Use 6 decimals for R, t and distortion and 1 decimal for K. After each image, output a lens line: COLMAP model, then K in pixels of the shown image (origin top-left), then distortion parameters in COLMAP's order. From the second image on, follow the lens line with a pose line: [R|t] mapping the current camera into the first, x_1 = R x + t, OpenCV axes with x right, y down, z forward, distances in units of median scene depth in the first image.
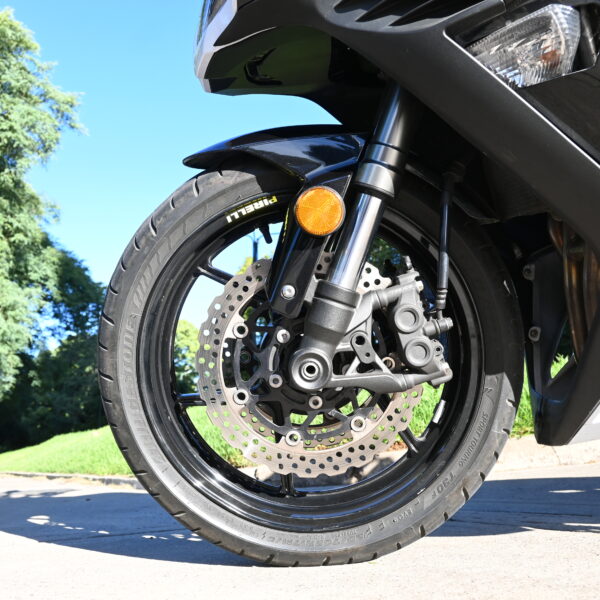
lens RADIAL K [[619.9, 0, 300.0], [0, 619.9, 300.0], [0, 0, 1]] dist [-0.006246, 0.009735]
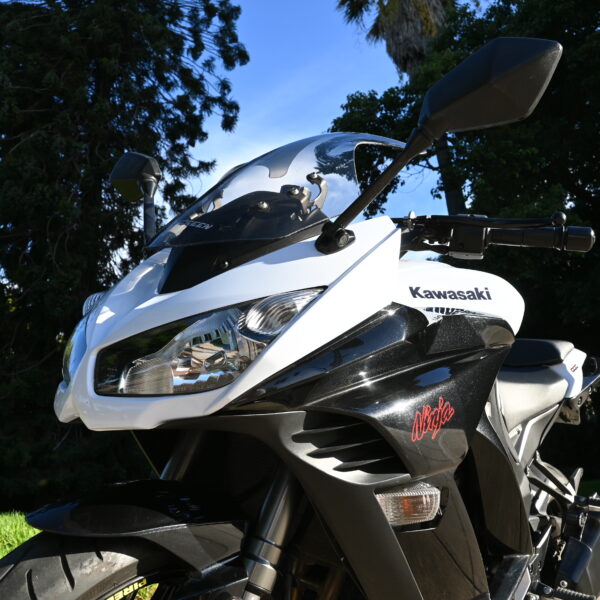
lens RADIAL K [[619.9, 0, 300.0], [0, 619.9, 300.0], [0, 0, 1]] dist [-0.006246, 0.009735]
pose [[0.610375, 0.251061, 0.751273, -0.685159], [-0.146549, 0.967860, -0.204376, -0.411039], [-0.778438, 0.014648, 0.627551, 0.261940]]
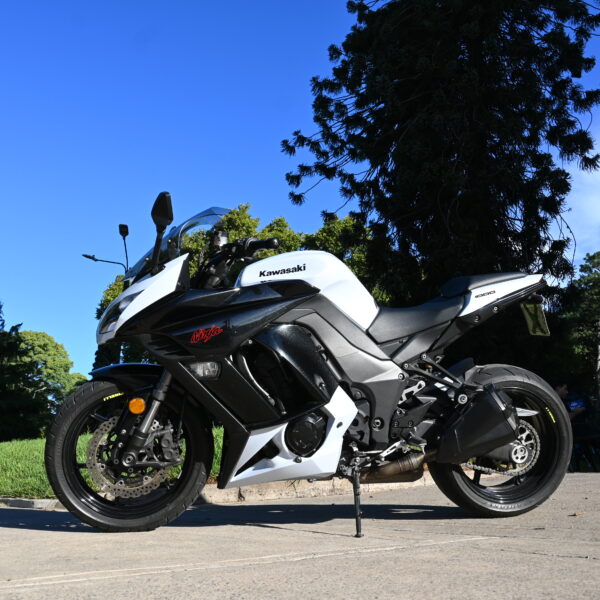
lens RADIAL K [[619.9, 0, 300.0], [0, 619.9, 300.0], [0, 0, 1]] dist [-0.006246, 0.009735]
pose [[0.975094, 0.095017, 0.200407, 0.134298], [-0.086246, 0.994912, -0.052070, -0.502019], [-0.204335, 0.033489, 0.978328, -1.843727]]
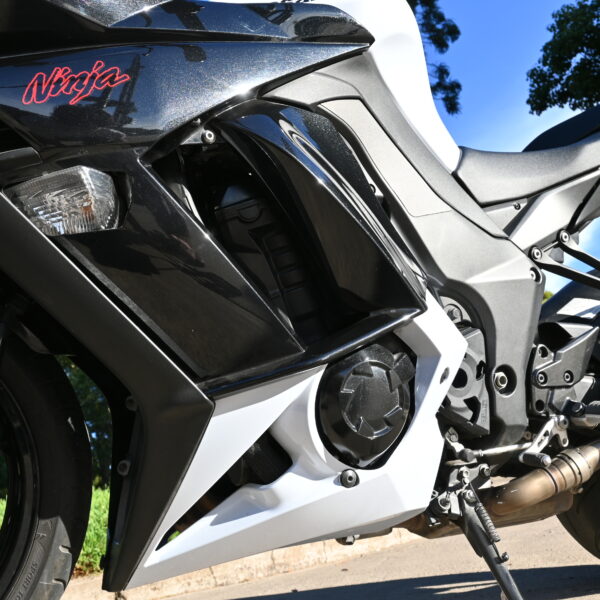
lens RADIAL K [[619.9, 0, 300.0], [0, 619.9, 300.0], [0, 0, 1]] dist [-0.006246, 0.009735]
pose [[0.903660, 0.099229, 0.416597, 0.238967], [-0.027730, 0.984302, -0.174301, -0.054981], [-0.427353, 0.145957, 0.892225, -0.053990]]
